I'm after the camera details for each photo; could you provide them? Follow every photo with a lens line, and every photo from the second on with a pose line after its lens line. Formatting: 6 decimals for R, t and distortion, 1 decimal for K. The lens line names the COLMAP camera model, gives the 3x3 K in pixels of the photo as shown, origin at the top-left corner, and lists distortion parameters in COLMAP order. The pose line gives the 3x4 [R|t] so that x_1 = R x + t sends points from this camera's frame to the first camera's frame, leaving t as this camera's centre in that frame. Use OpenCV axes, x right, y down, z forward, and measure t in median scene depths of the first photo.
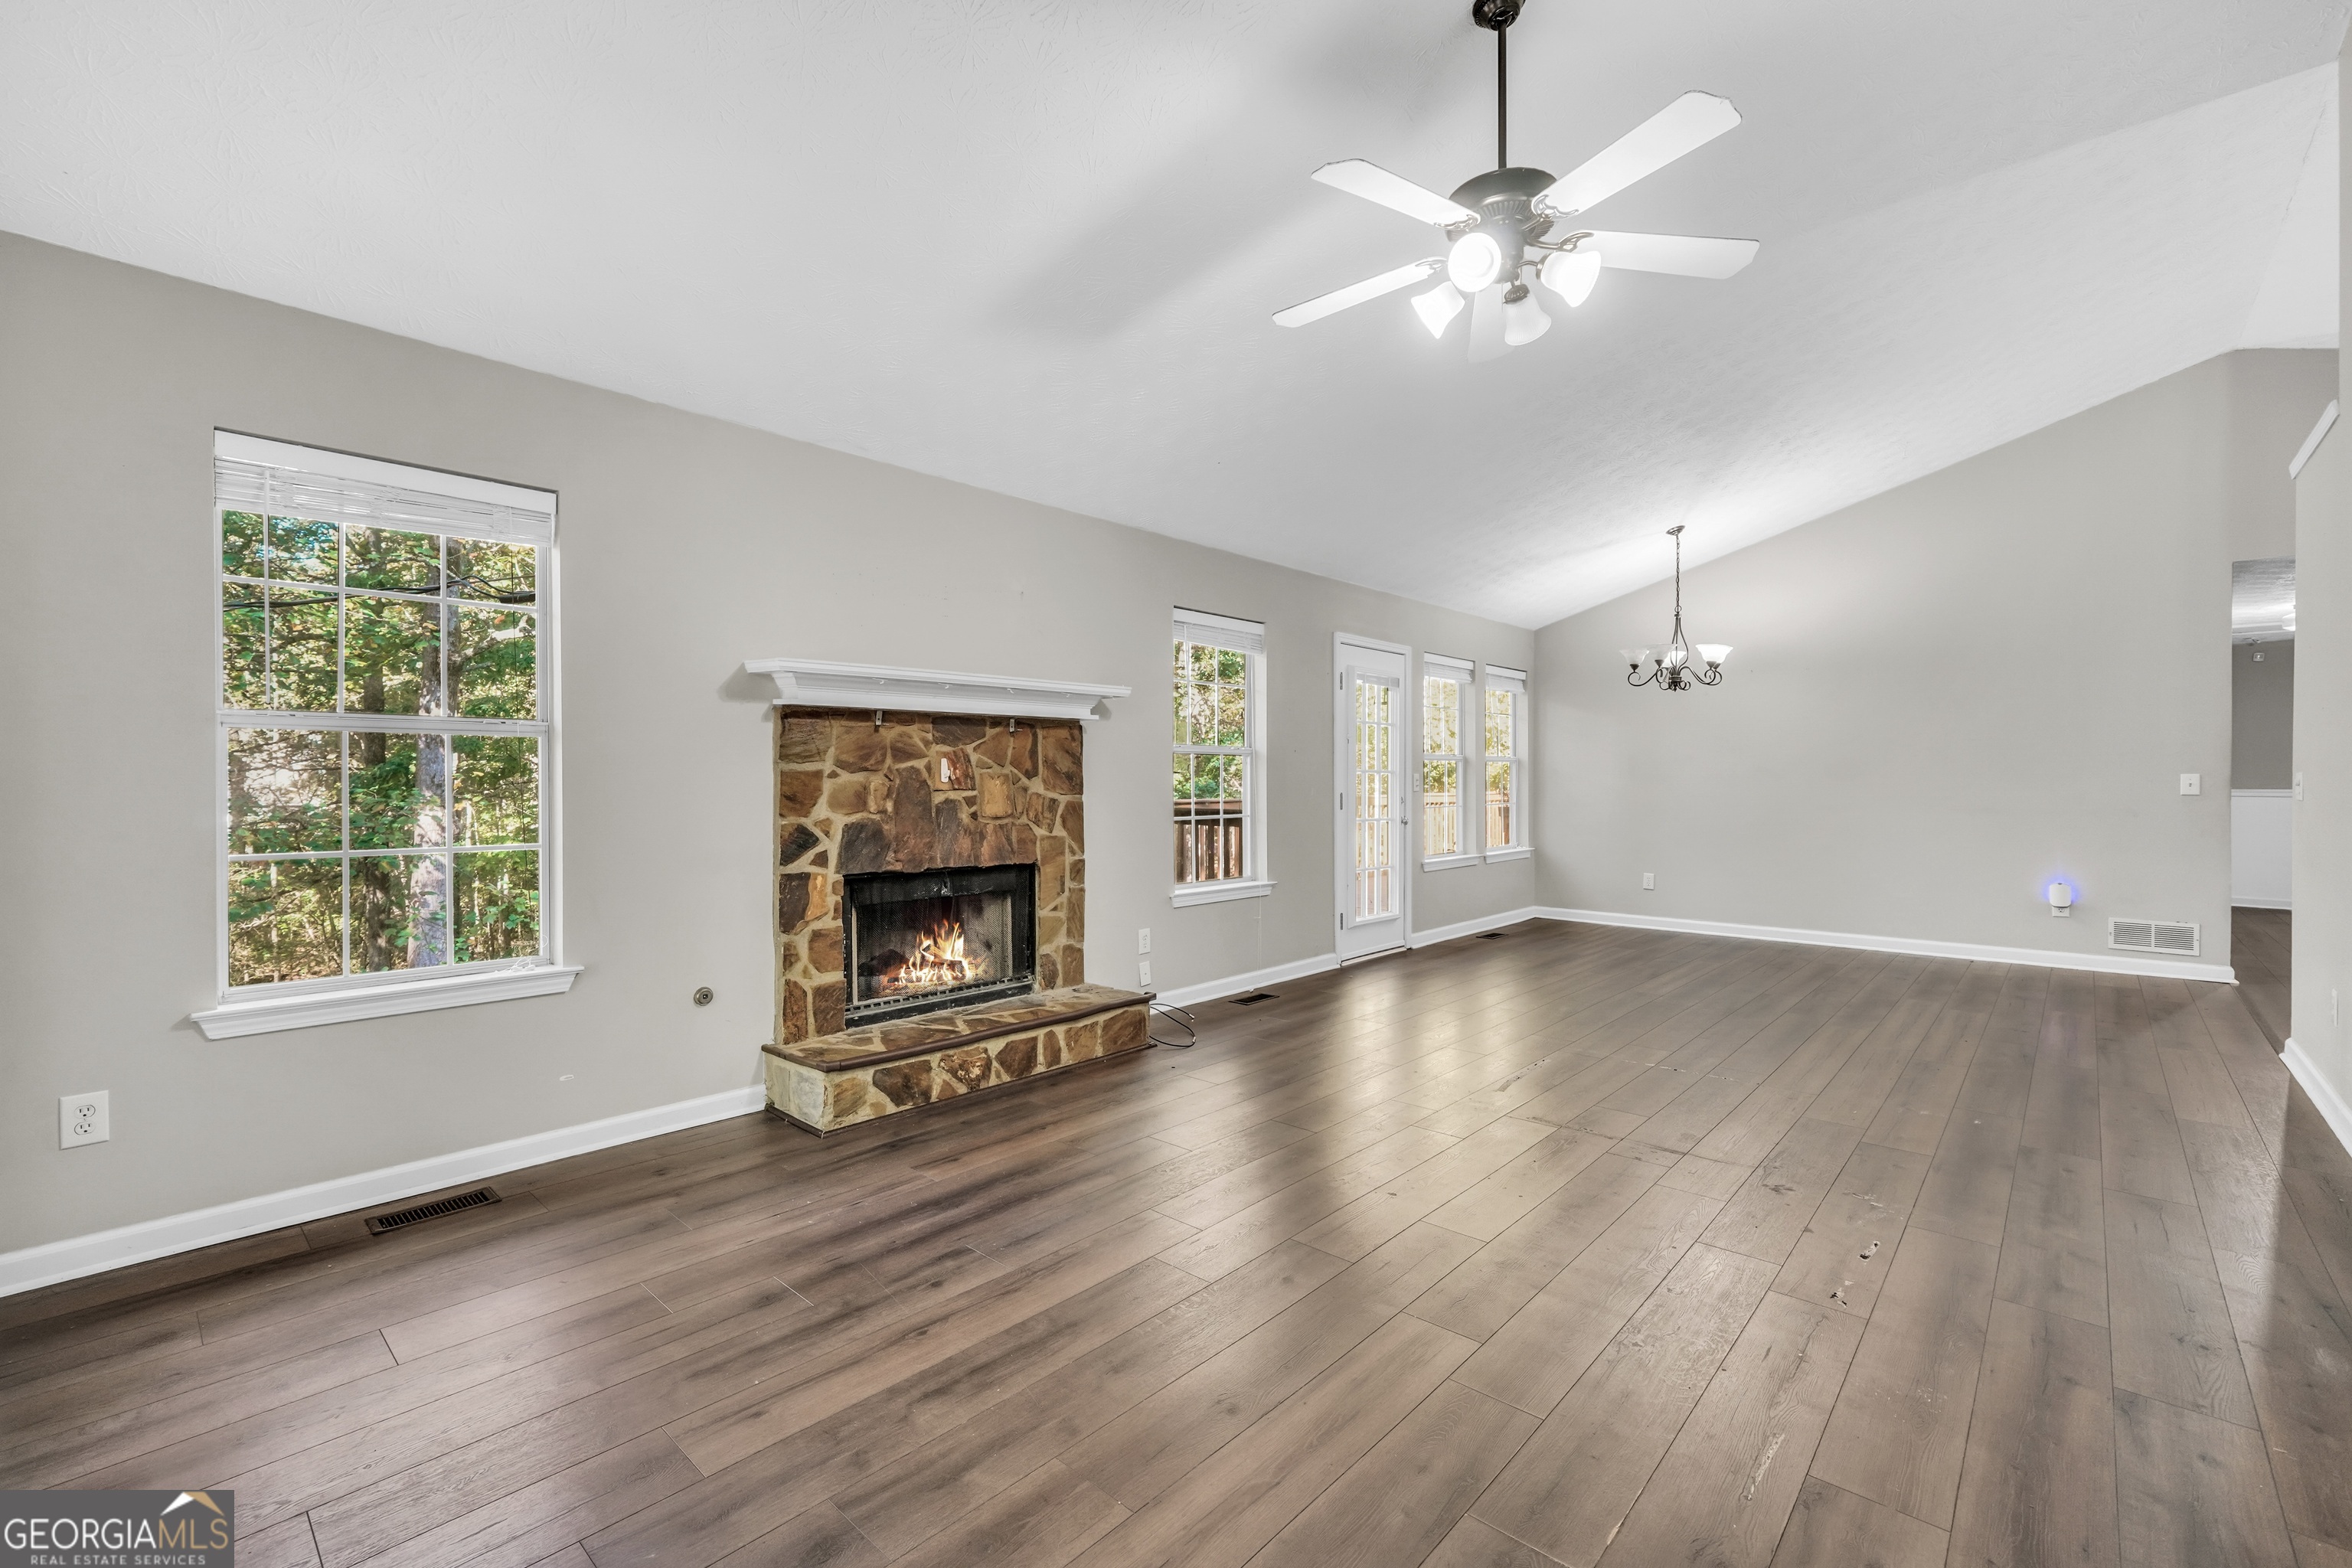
lens RADIAL K [[992.1, 0, 1176.0], [0, 992.1, 784.0], [0, 0, 1]] dist [-0.001463, -0.000237]
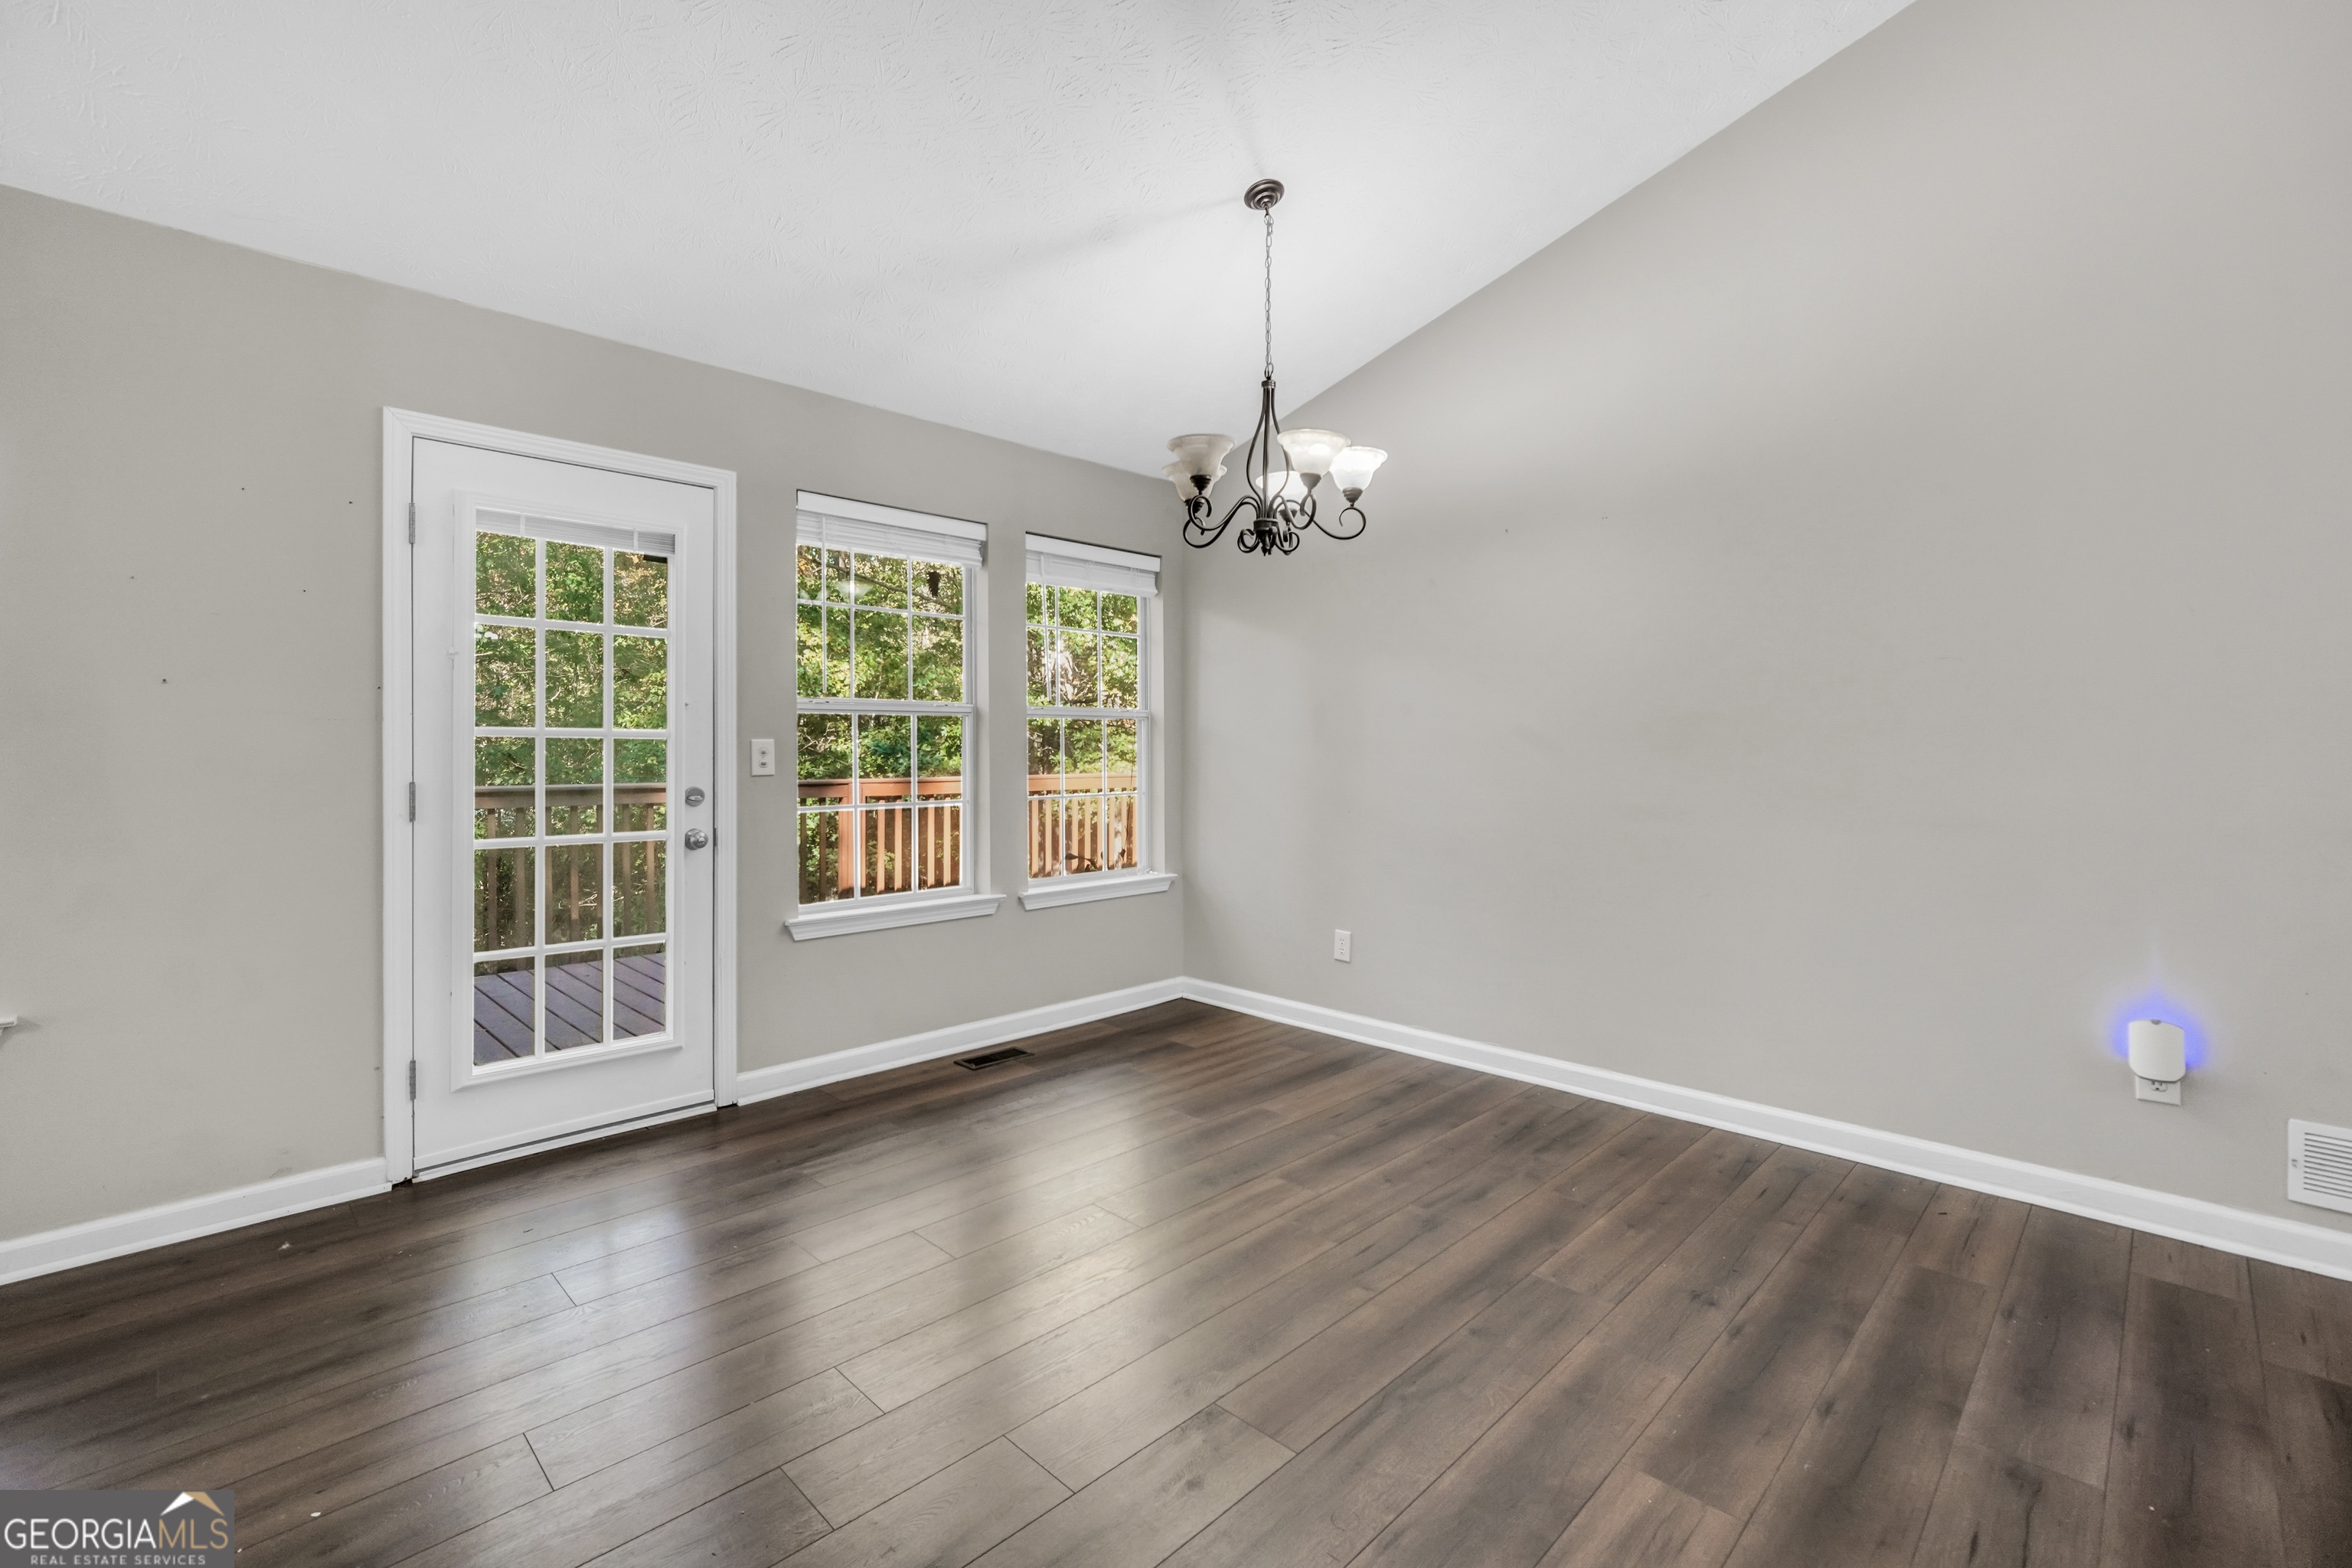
lens RADIAL K [[1027.8, 0, 1177.3], [0, 1027.8, 767.3], [0, 0, 1]] dist [0.024181, 0.000053]
pose [[0.998653, -0.003368, -0.051782, 0.413673], [0.004132, 0.999884, 0.014659, -0.003043], [0.051726, -0.014853, 0.998551, 0.445685]]
